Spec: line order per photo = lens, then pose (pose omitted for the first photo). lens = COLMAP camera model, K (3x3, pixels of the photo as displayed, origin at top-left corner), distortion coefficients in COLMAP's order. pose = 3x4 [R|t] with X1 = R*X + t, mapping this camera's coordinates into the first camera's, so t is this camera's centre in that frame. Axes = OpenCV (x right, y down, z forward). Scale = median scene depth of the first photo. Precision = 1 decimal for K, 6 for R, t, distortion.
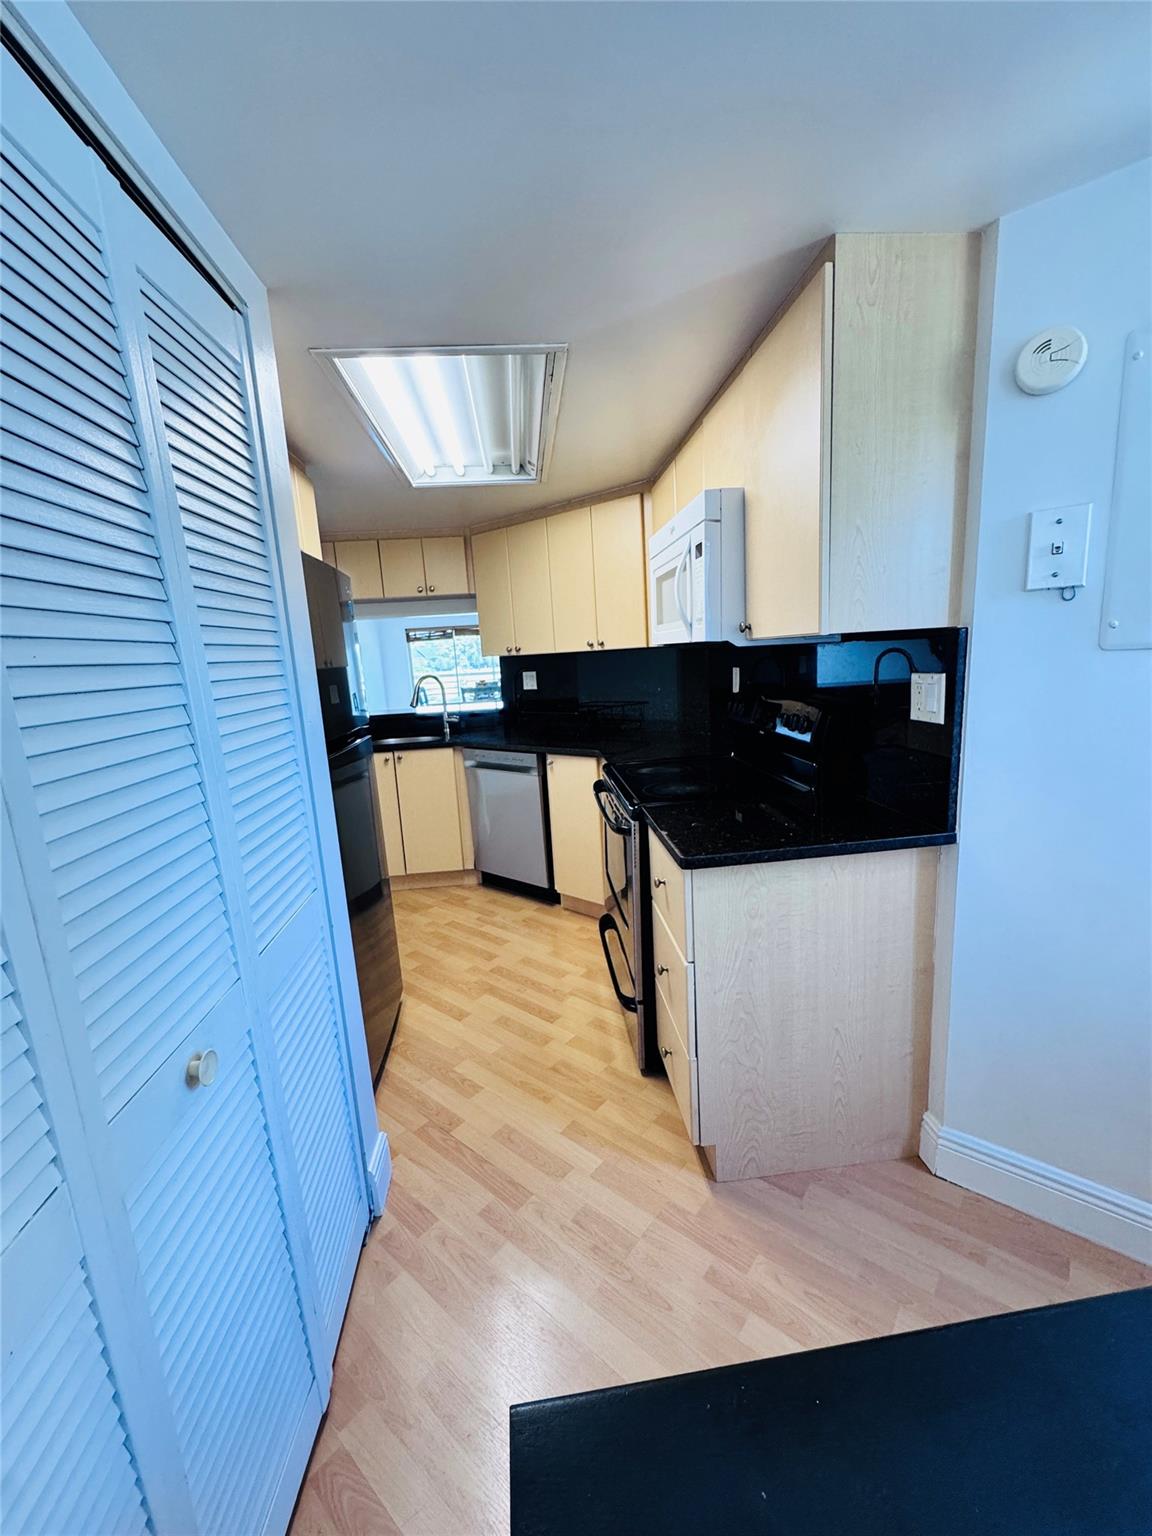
lens RADIAL K [[613.4, 0, 575.4], [0, 613.4, 766.7], [0, 0, 1]] dist [-0.001853, 0.000079]
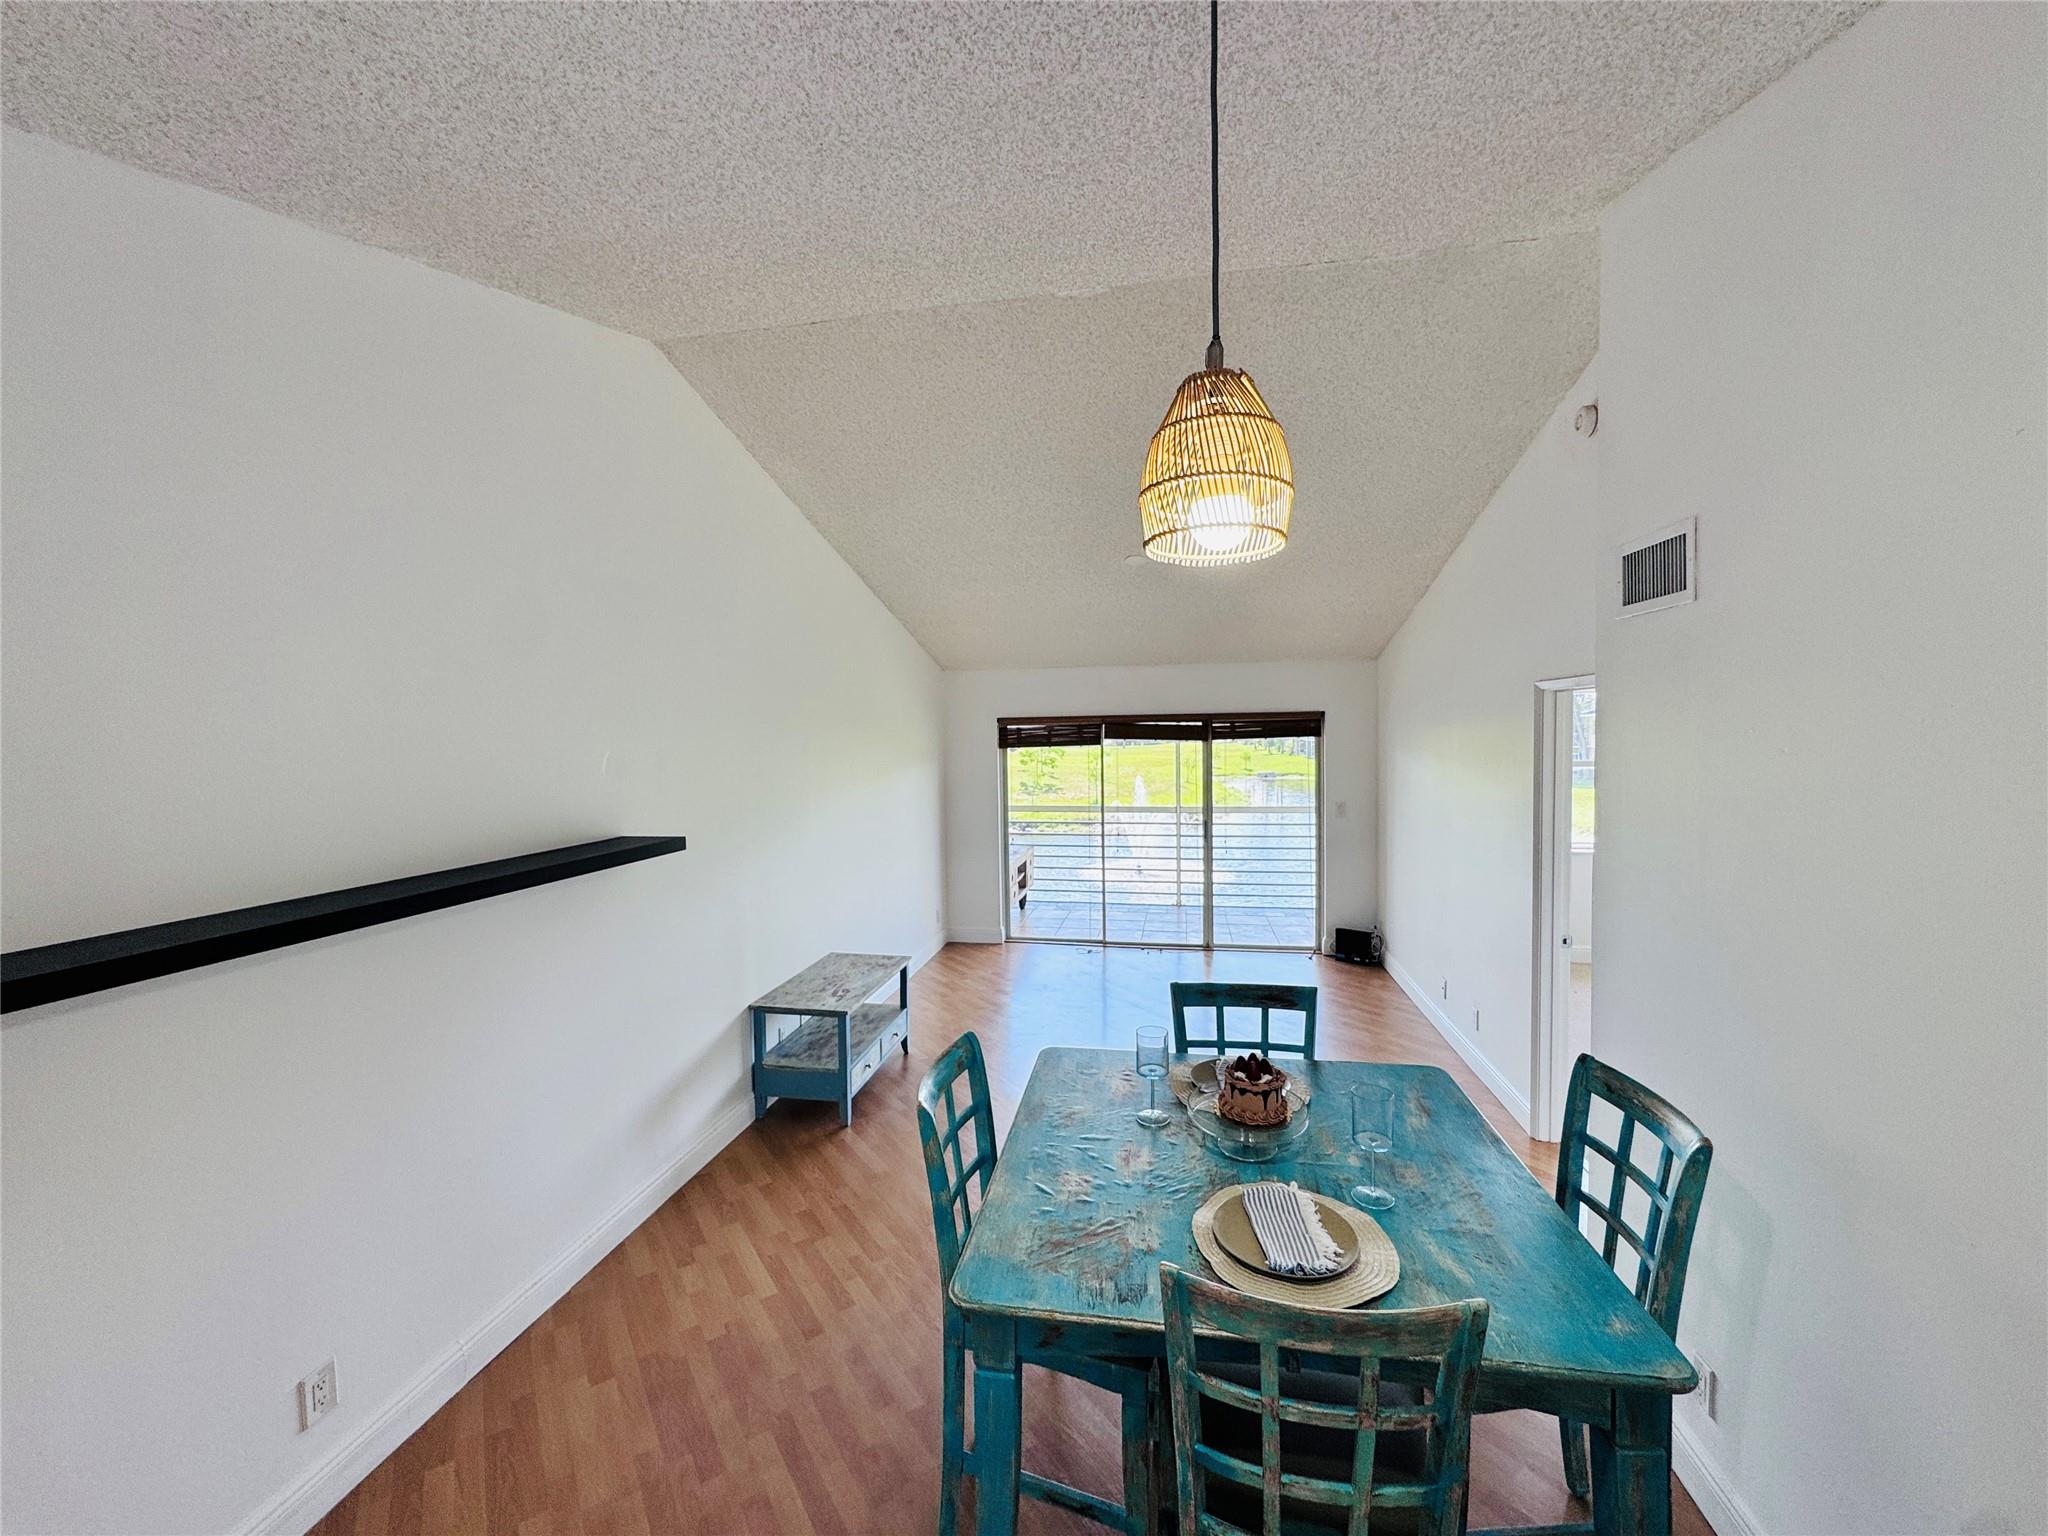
lens RADIAL K [[817.9, 0, 1022.6], [0, 817.9, 768.8], [0, 0, 1]] dist [-0.001853, 0.000079]
pose [[0.960562, 0.053419, -0.272885, -0.092876], [-0.088809, 0.988912, -0.119024, -0.116780], [0.263501, 0.138565, 0.954655, 0.429805]]
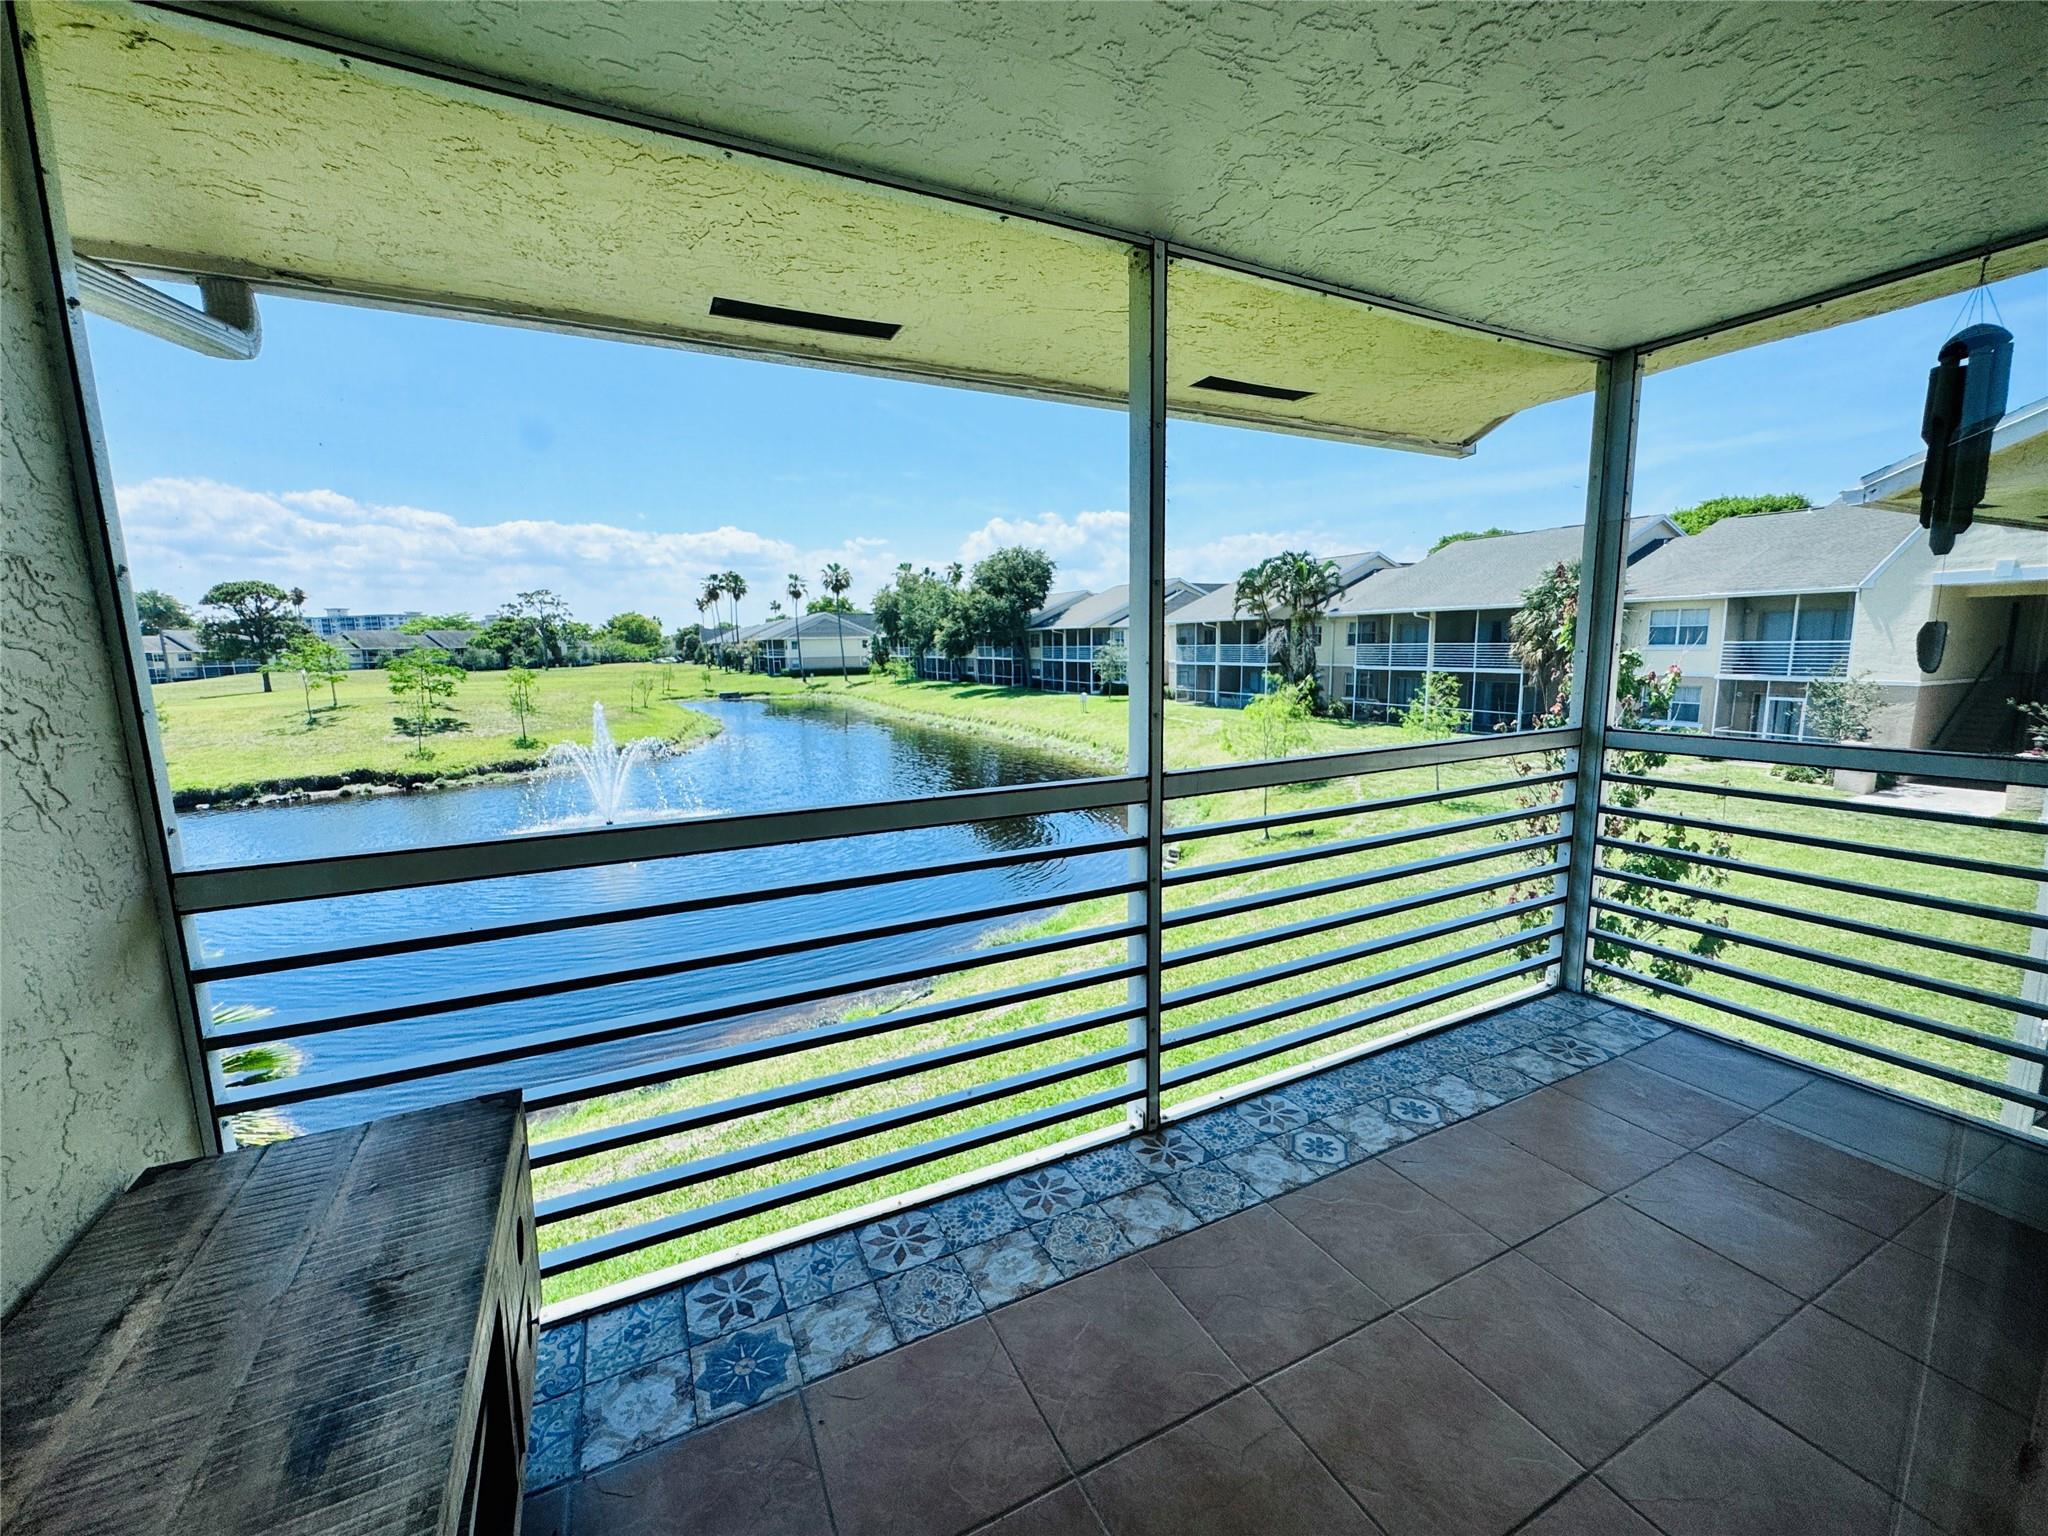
lens RADIAL K [[817.9, 0, 1025.2], [0, 817.9, 765.2], [0, 0, 1]] dist [-0.001853, 0.000079]
pose [[0.929432, -0.016684, 0.368616, -0.252130], [0.035600, 0.998372, -0.044575, -0.177581], [-0.367272, 0.054552, 0.928512, 1.002797]]
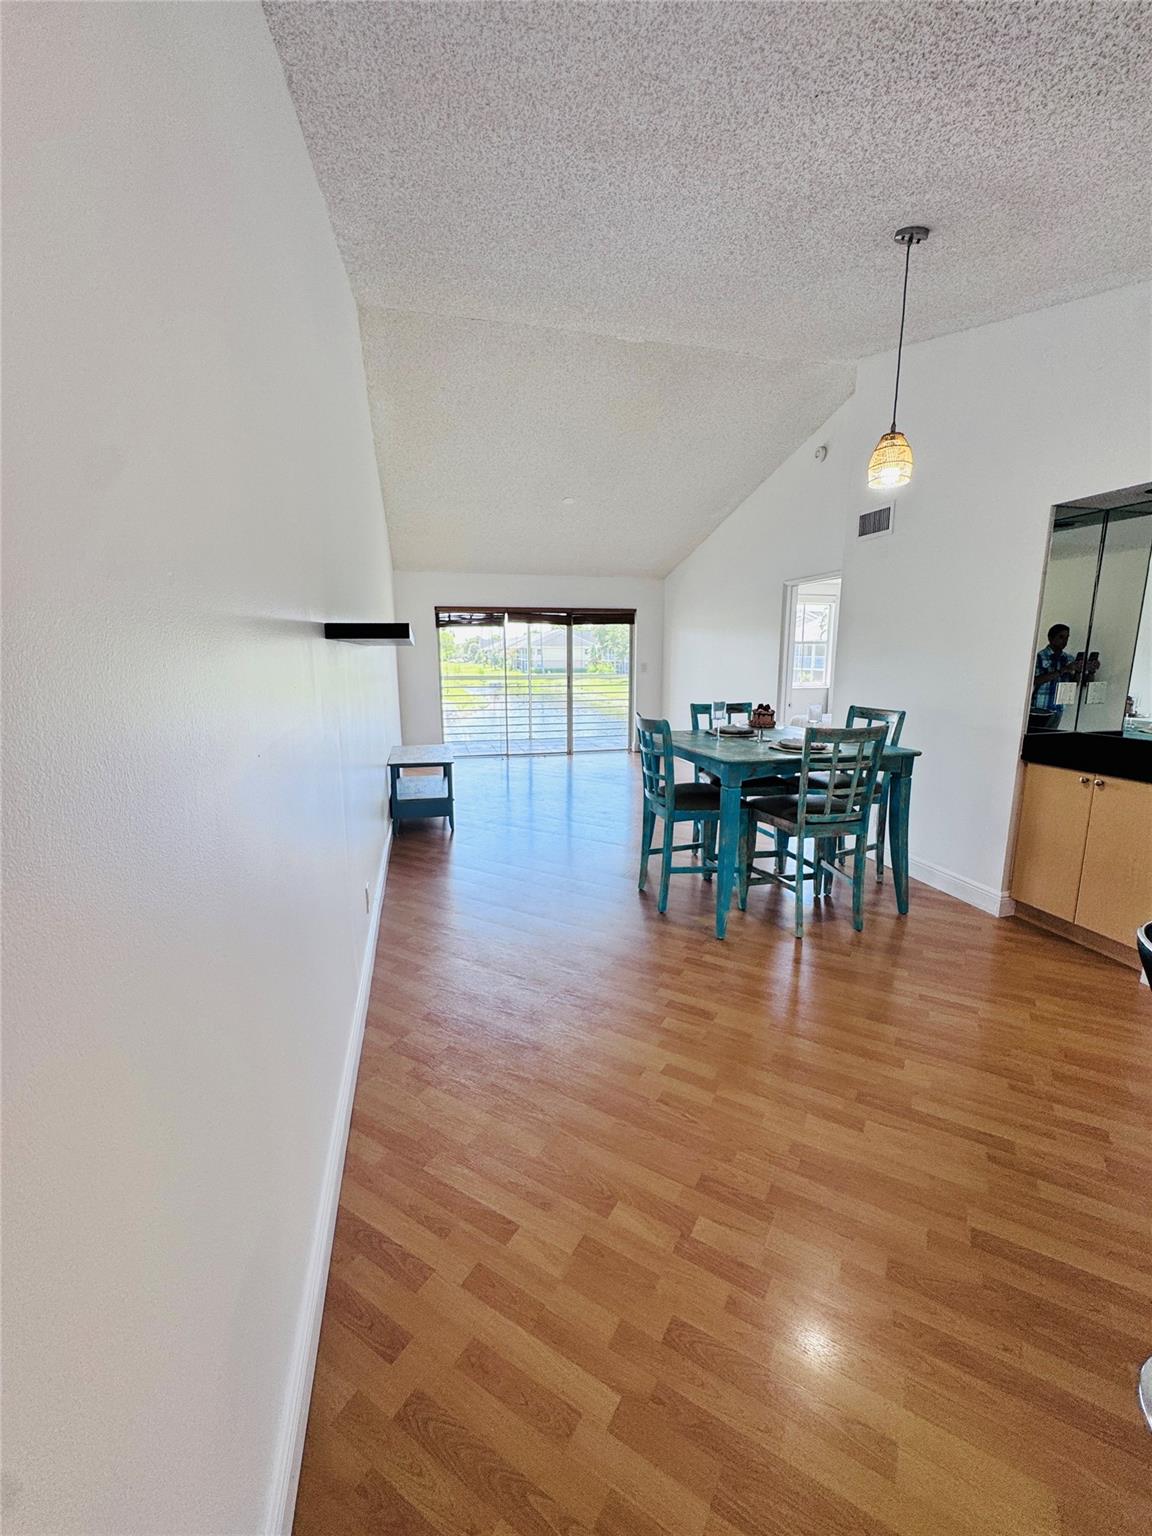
lens RADIAL K [[613.4, 0, 577.2], [0, 613.4, 771.2], [0, 0, 1]] dist [-0.001853, 0.000079]
pose [[0.986435, 0.023176, 0.162508, -0.227824], [-0.023158, 0.999730, -0.002004, -0.049019], [-0.162511, -0.001786, 0.986705, 0.319057]]
